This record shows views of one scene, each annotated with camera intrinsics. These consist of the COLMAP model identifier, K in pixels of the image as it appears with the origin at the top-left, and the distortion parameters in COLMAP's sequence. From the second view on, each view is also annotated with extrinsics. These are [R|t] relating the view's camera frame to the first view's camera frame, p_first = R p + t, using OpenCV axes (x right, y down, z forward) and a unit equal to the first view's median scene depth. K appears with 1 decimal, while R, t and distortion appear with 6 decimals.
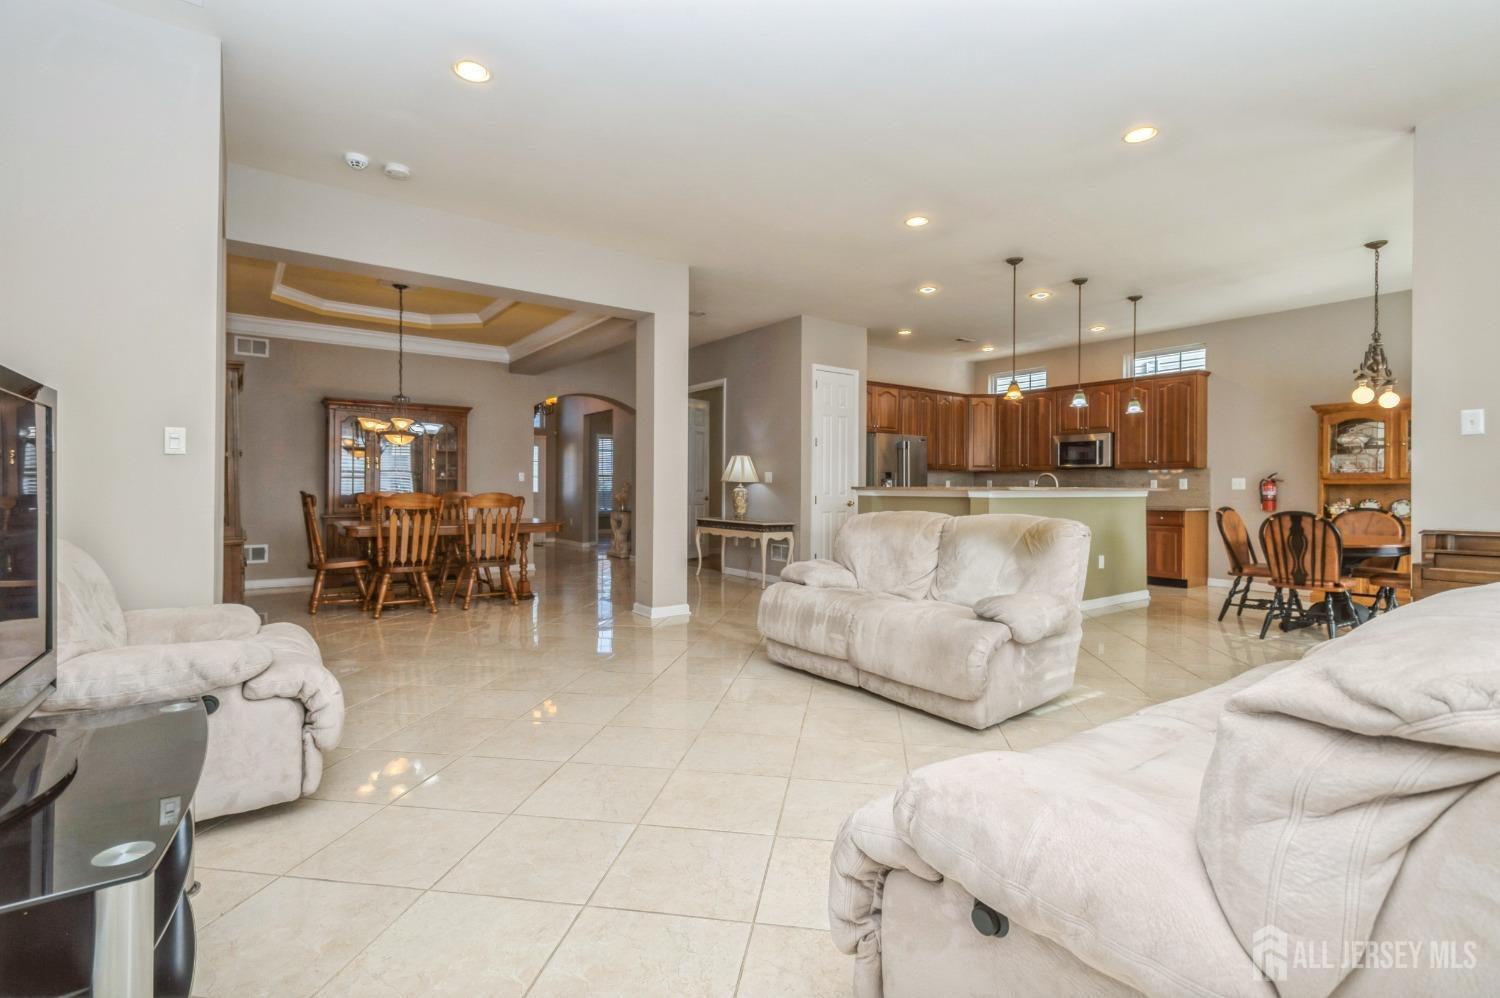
lens RADIAL K [[695.7, 0, 736.1], [0, 695.7, 484.1], [0, 0, 1]] dist [-0.000325, -0.000315]
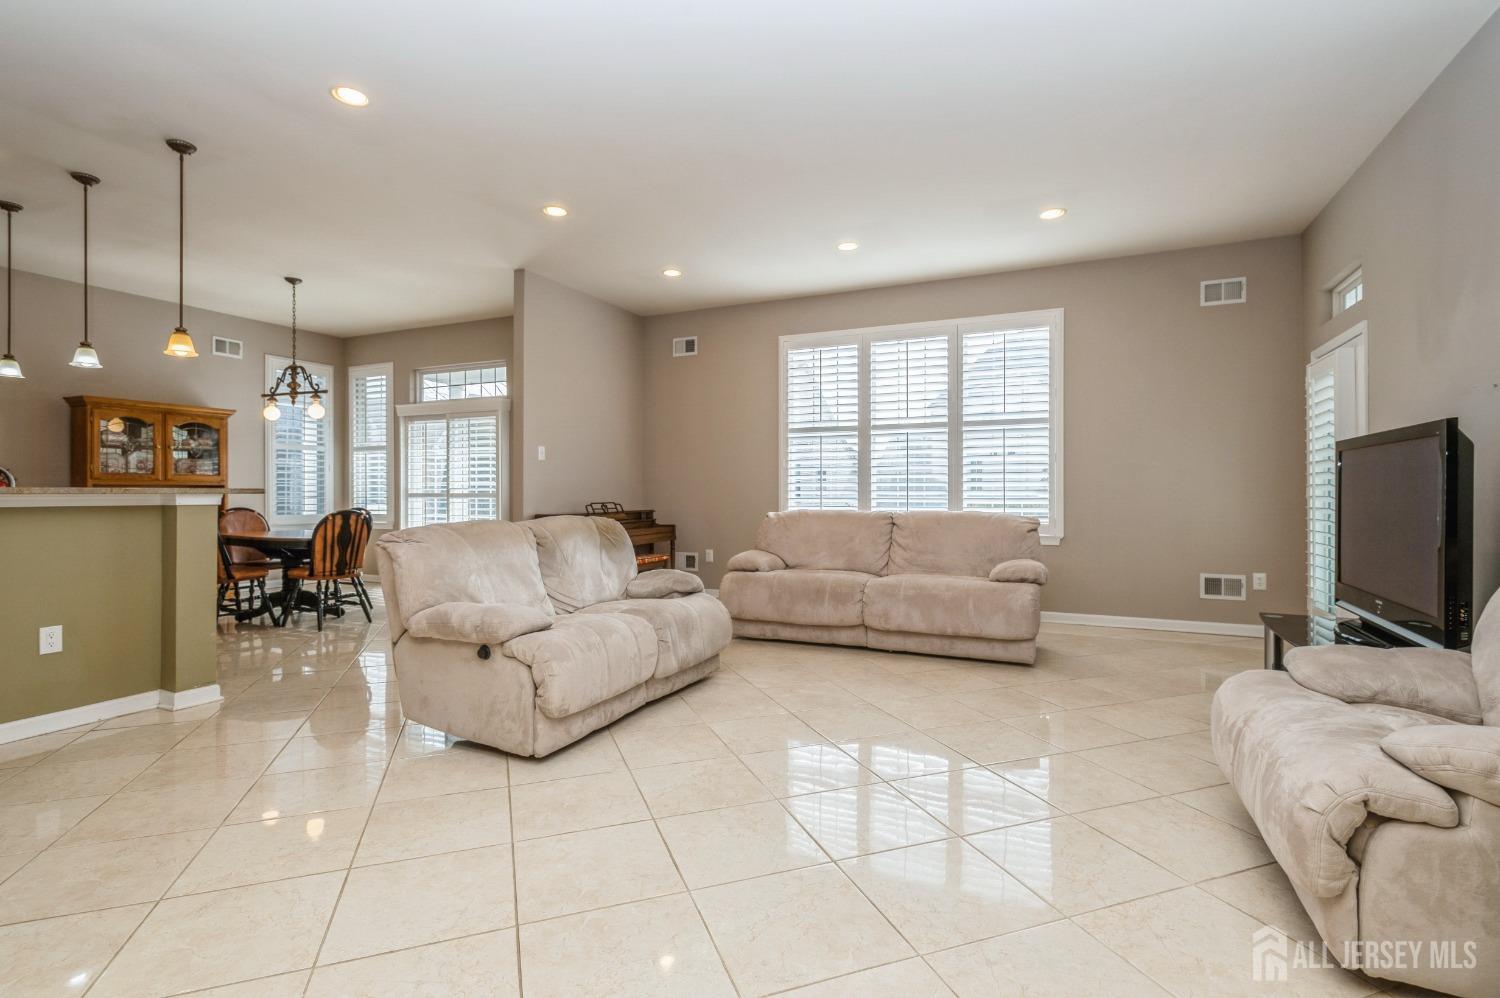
lens RADIAL K [[697.8, 0, 754.9], [0, 697.8, 497.8], [0, 0, 1]] dist [0.002230, -0.000169]
pose [[-0.511988, -0.009435, 0.858941, -0.344115], [-0.008816, 0.999945, 0.005729, 0.004367], [-0.858948, -0.004639, -0.512042, 0.662319]]
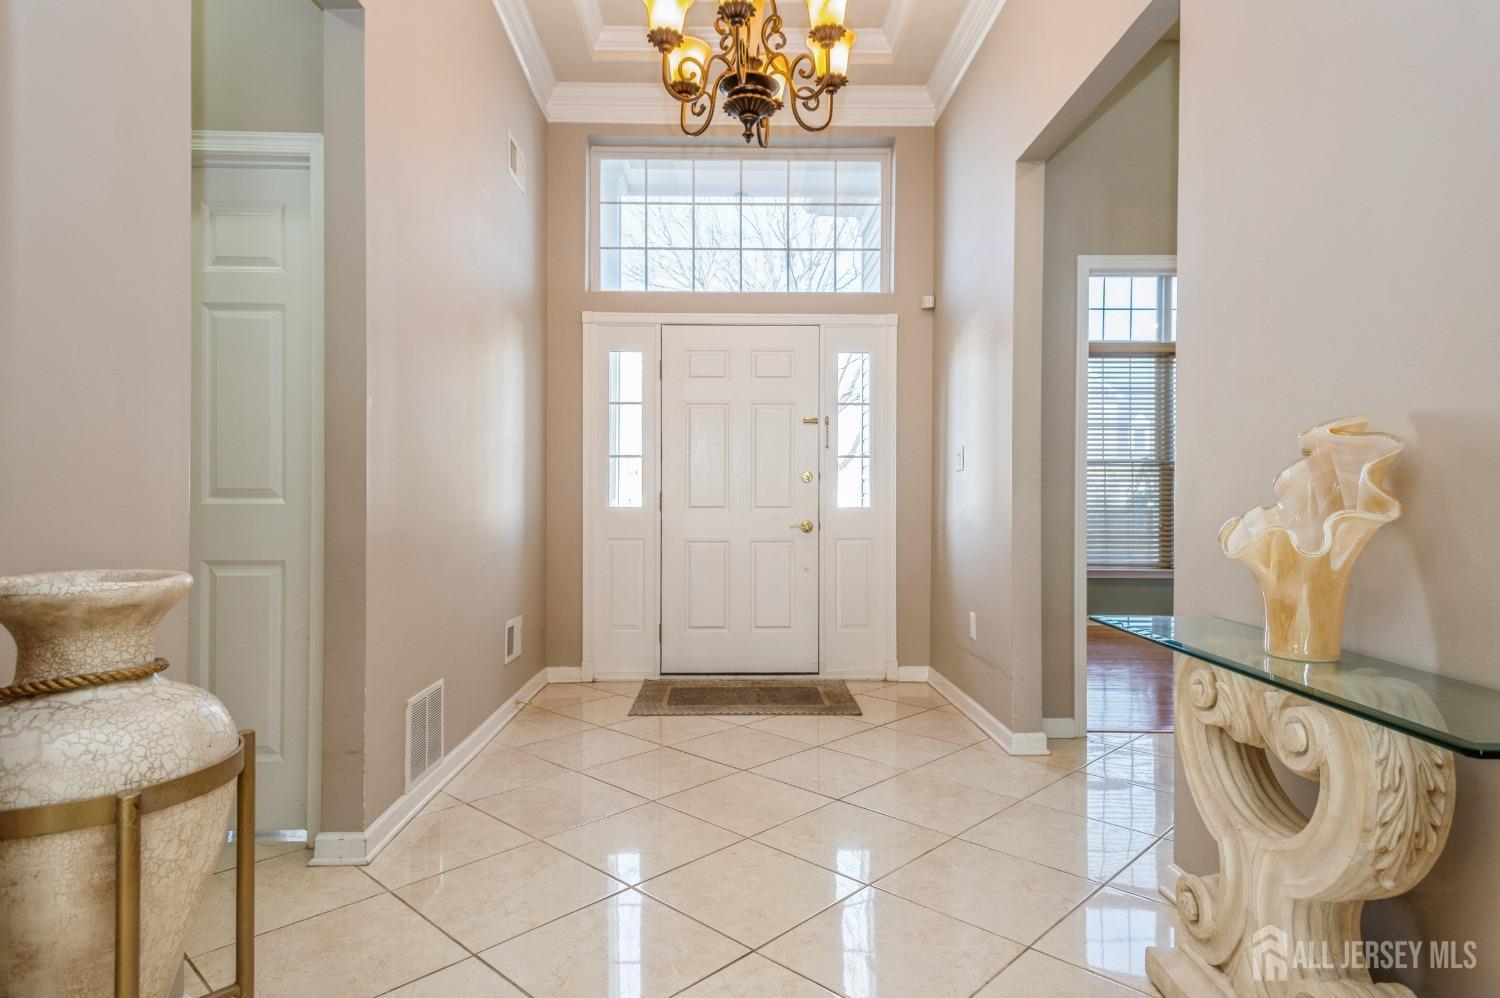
lens RADIAL K [[840.3, 0, 750.0], [0, 840.3, 499.0], [0, 0, 1]] dist [-0.000236, -0.000037]
pose [[0.833619, -0.001695, -0.552337, -0.238662], [0.002646, 0.999996, 0.000925, 0.013374], [0.552333, -0.002232, 0.833621, 1.227191]]
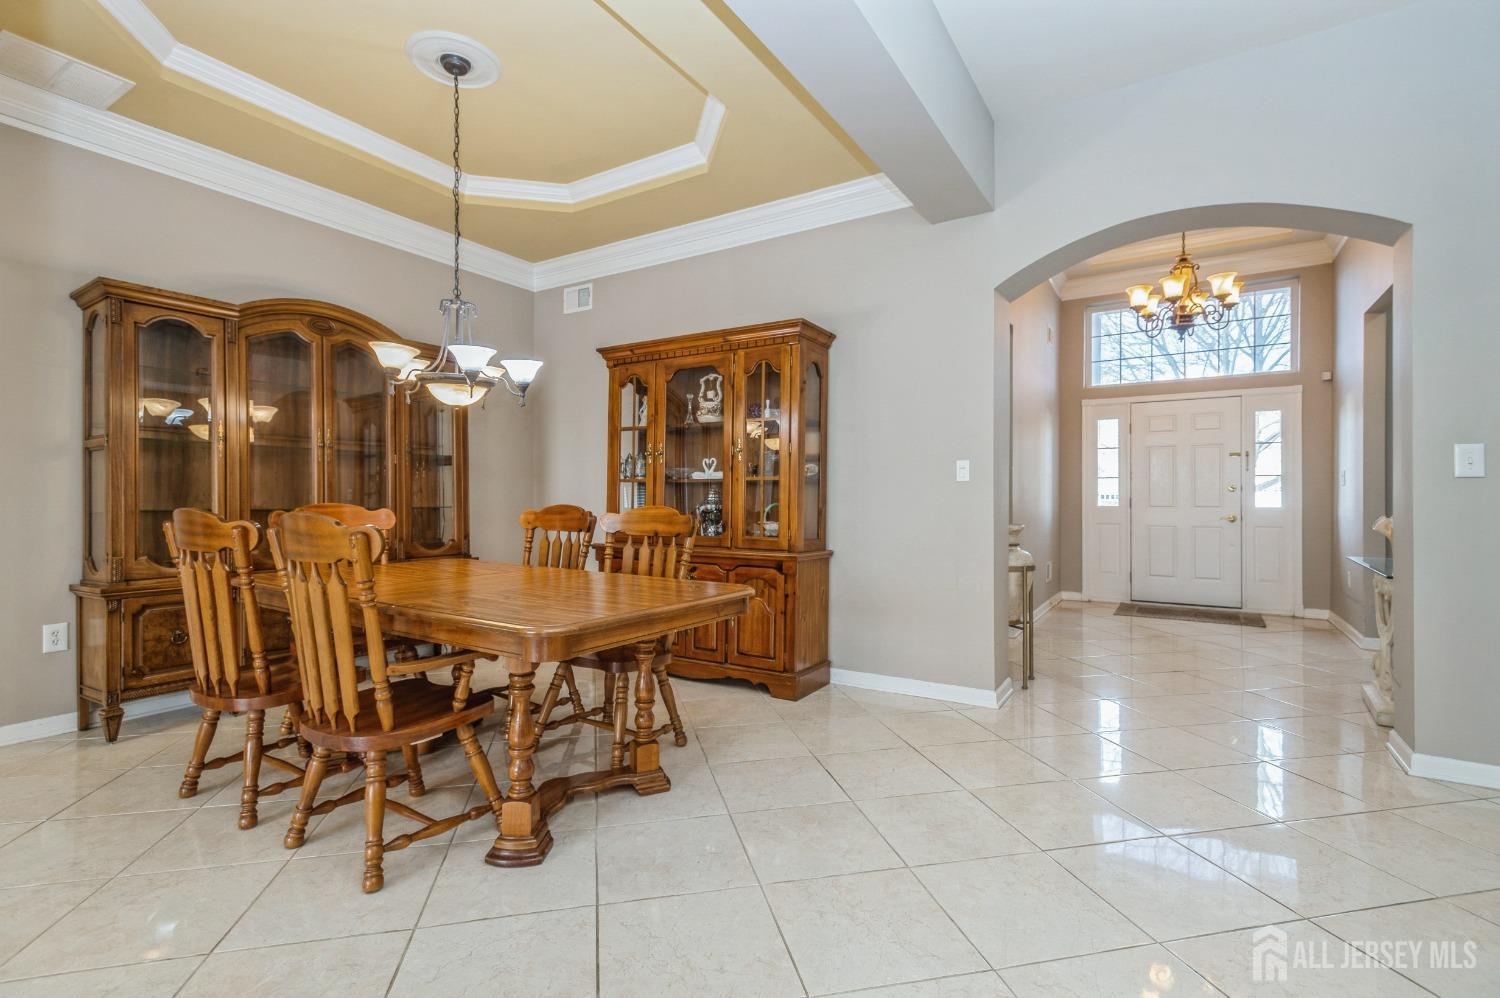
lens RADIAL K [[690.8, 0, 746.4], [0, 690.8, 492.4], [0, 0, 1]] dist [0.013267, 0.000227]
pose [[0.384436, -0.006310, -0.923130, 0.016185], [0.004970, 0.999976, -0.004766, 0.003049], [0.923138, -0.002756, 0.384458, 0.885122]]
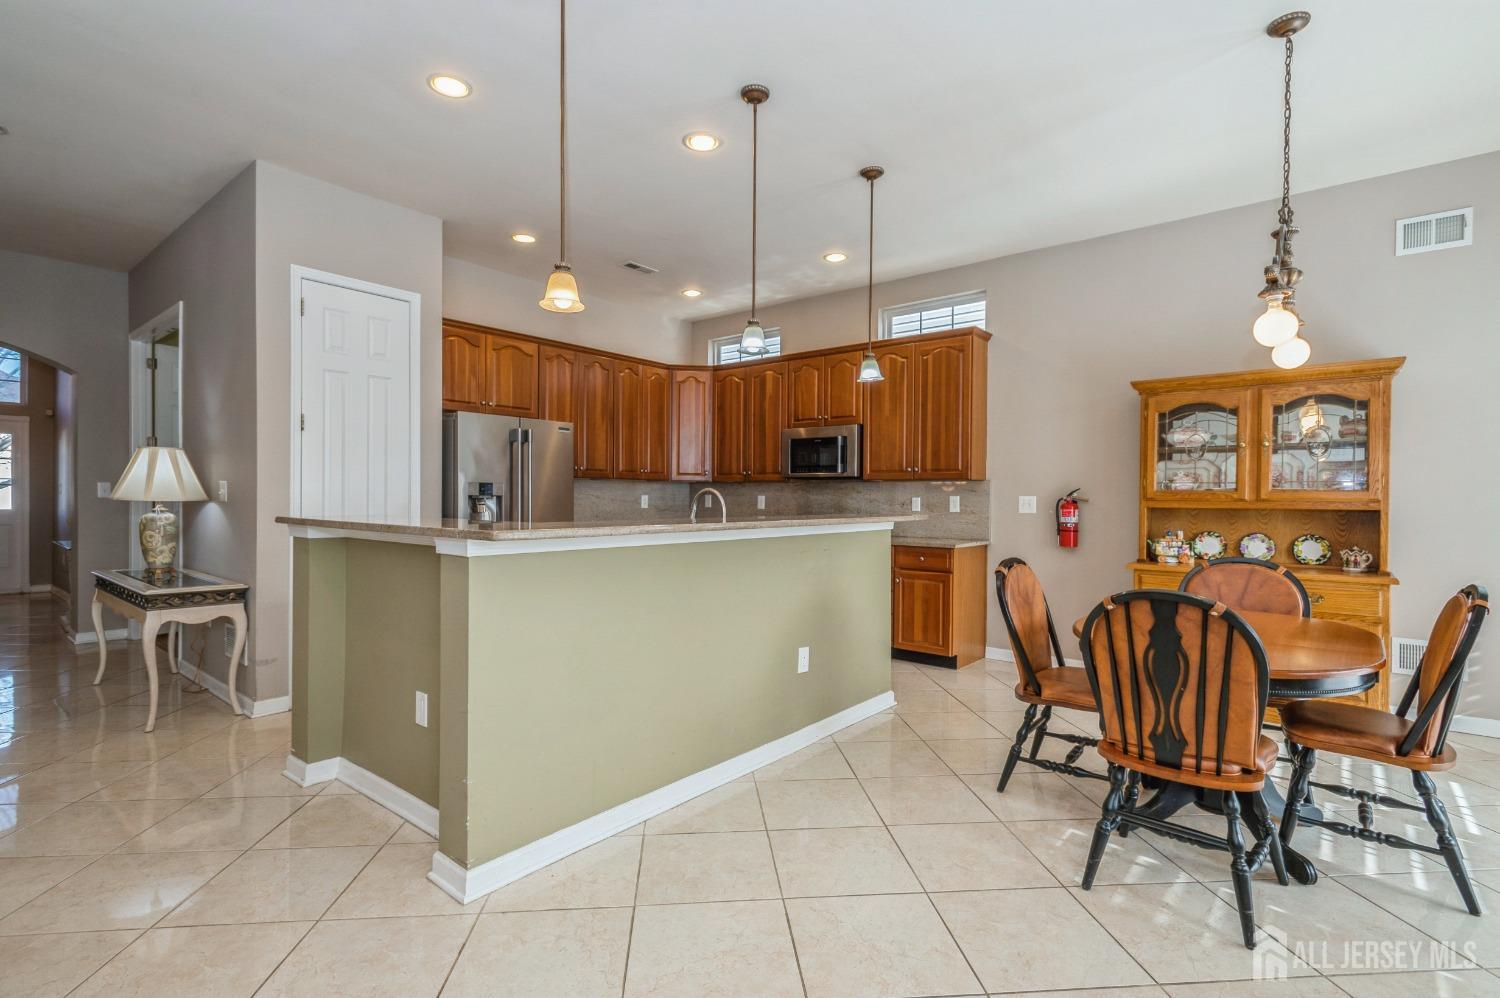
lens RADIAL K [[711.0, 0, 750.0], [0, 711.0, 499.0], [0, 0, 1]] dist [0.007205, 0.000314]
pose [[0.964986, 0.001032, 0.262298, 0.301850], [-0.003862, 0.999940, 0.010273, -0.011941], [-0.262271, -0.010926, 0.964932, 0.432690]]
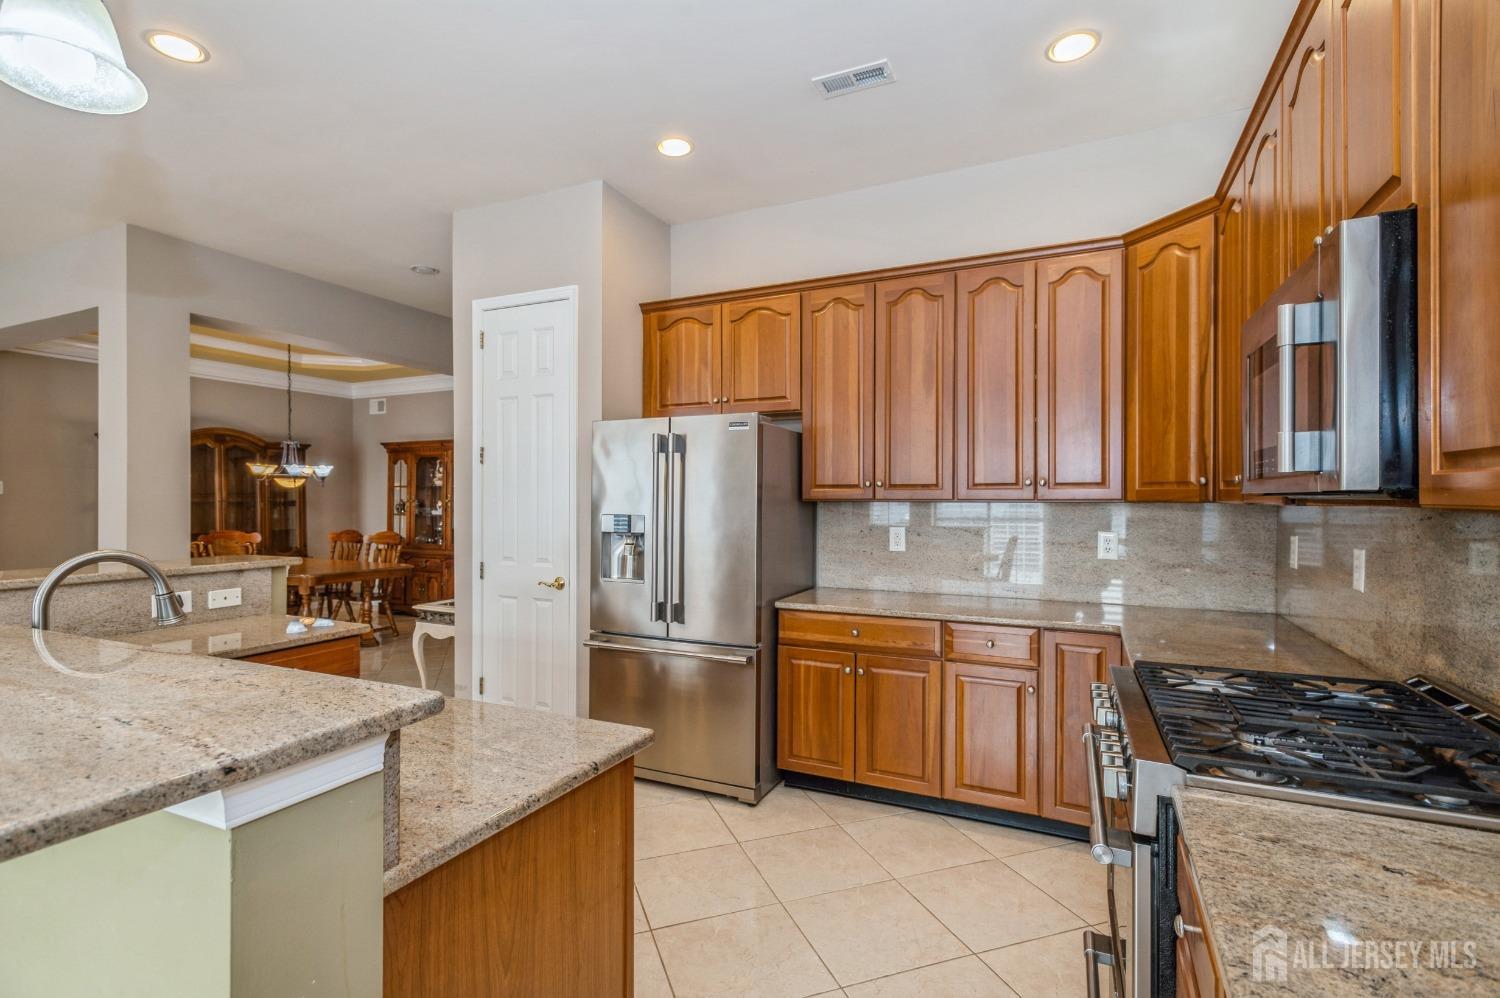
lens RADIAL K [[711.0, 0, 750.0], [0, 711.0, 499.0], [0, 0, 1]] dist [0.007205, 0.000314]
pose [[0.495887, -0.008277, -0.868348, 0.679268], [0.009093, 0.999949, -0.004339, -0.025142], [0.868339, -0.005744, 0.495937, 0.943355]]
